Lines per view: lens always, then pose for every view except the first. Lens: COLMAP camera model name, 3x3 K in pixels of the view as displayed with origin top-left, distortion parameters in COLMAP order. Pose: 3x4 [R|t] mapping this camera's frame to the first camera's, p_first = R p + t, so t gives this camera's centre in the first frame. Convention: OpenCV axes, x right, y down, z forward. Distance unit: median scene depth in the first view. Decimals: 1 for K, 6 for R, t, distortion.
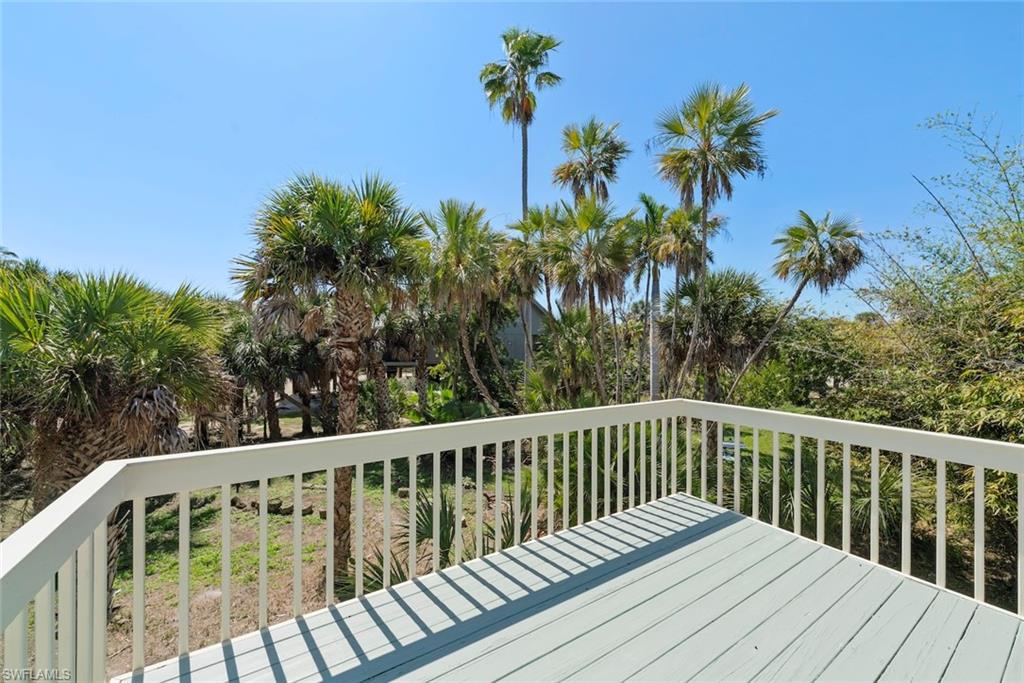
lens RADIAL K [[387.3, 0, 512.0], [0, 387.3, 341.5], [0, 0, 1]] dist [-0.001273, -0.000325]
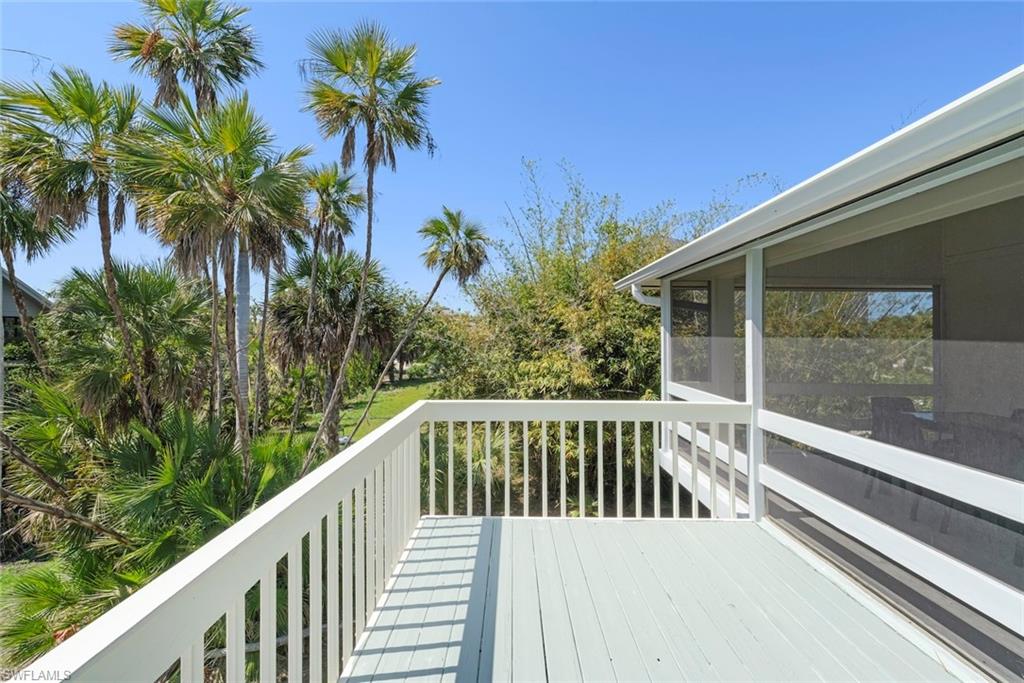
lens RADIAL K [[420.7, 0, 512.0], [0, 420.7, 341.5], [0, 0, 1]] dist [0.001251, -0.015635]
pose [[0.542430, -0.014441, 0.839977, -0.110054], [-0.005472, 0.999770, 0.020721, 0.005749], [-0.840083, -0.015836, 0.542227, 0.223109]]
